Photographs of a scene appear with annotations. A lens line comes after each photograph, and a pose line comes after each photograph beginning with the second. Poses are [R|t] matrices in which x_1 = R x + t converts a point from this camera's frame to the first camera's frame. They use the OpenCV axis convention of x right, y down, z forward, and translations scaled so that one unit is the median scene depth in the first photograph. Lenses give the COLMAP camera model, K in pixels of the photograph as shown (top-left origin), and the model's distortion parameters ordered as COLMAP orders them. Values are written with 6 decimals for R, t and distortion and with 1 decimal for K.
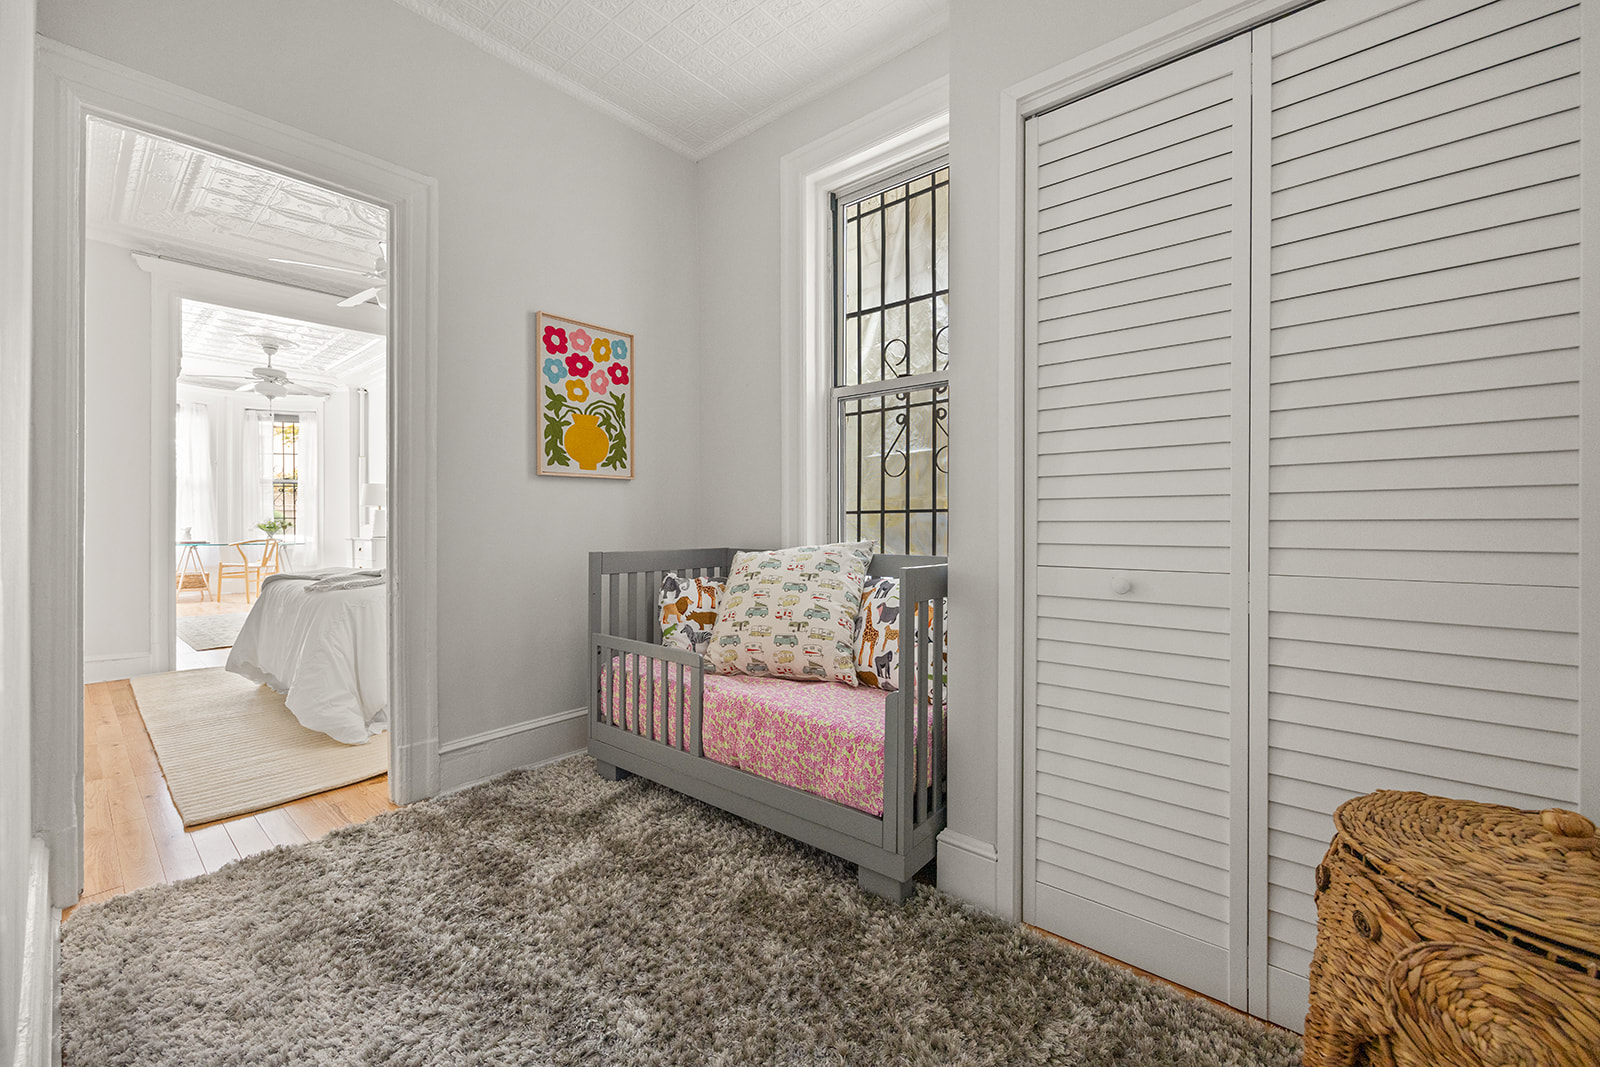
lens RADIAL K [[687.4, 0, 800.0], [0, 687.4, 533.5], [0, 0, 1]] dist [-0.000543, -0.000131]
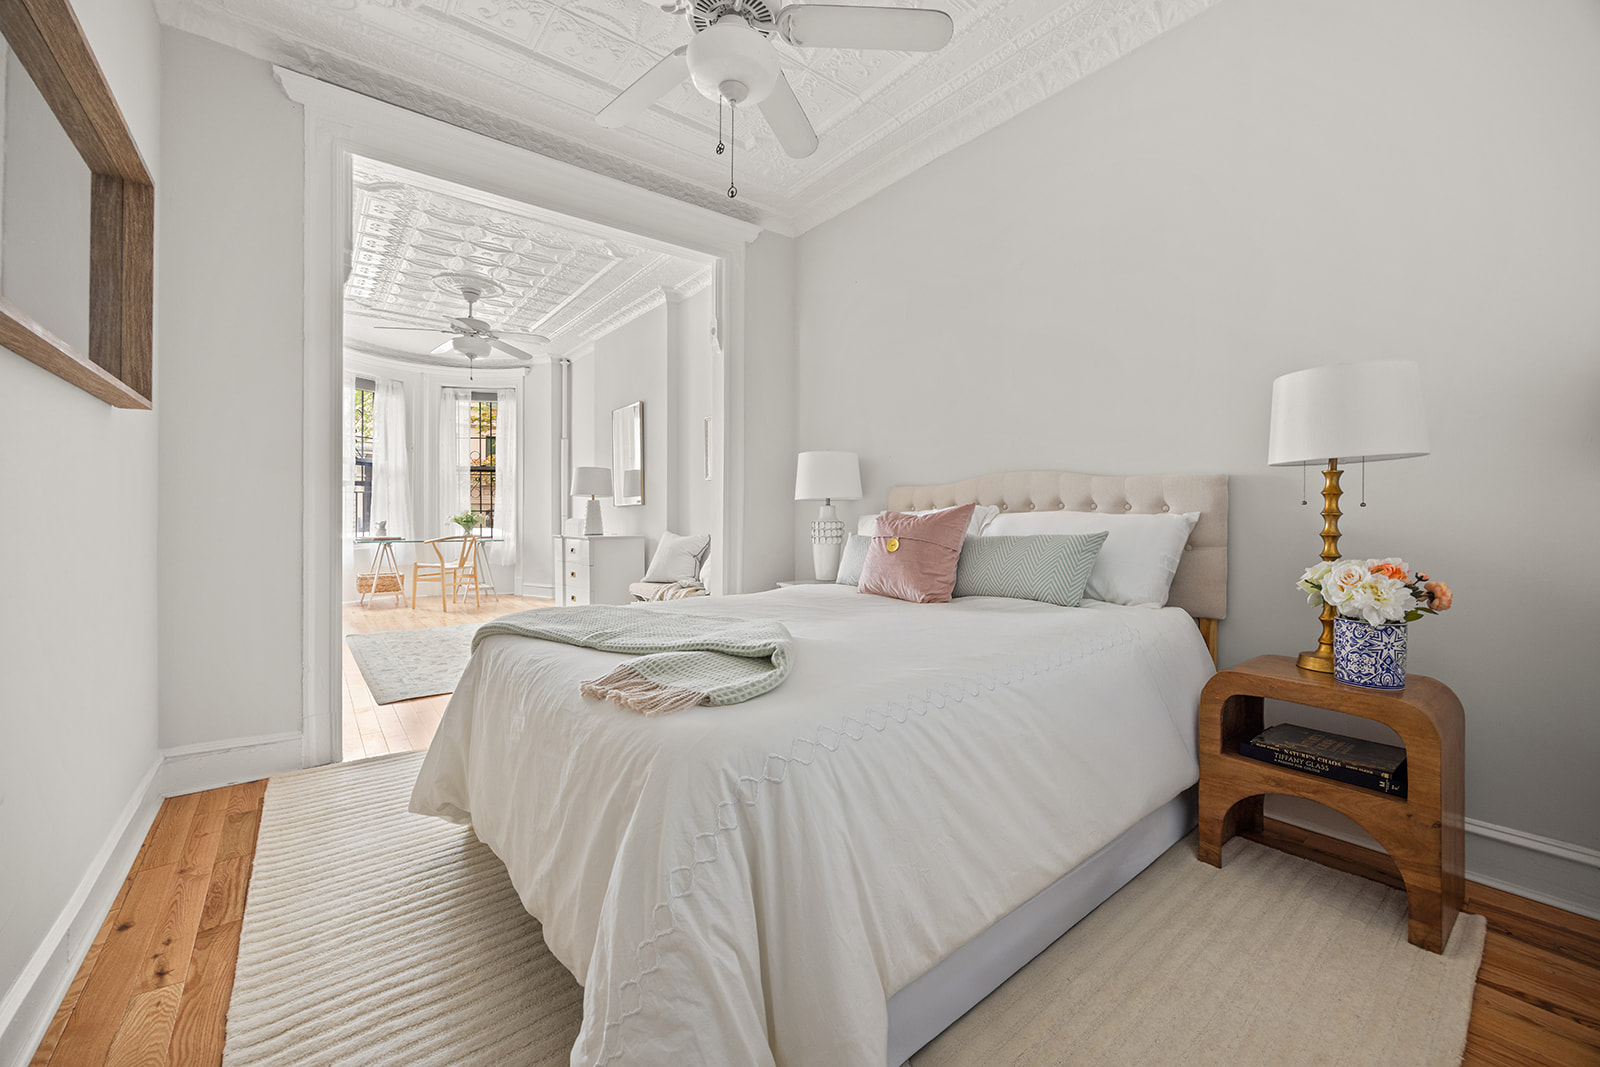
lens RADIAL K [[624.1, 0, 803.6], [0, 624.1, 519.2], [0, 0, 1]] dist [-0.000581, -0.000007]
pose [[0.988518, -0.001697, -0.151093, -0.245710], [0.000853, 0.999984, -0.005654, -0.007086], [0.151100, 0.005460, 0.988503, 0.301608]]
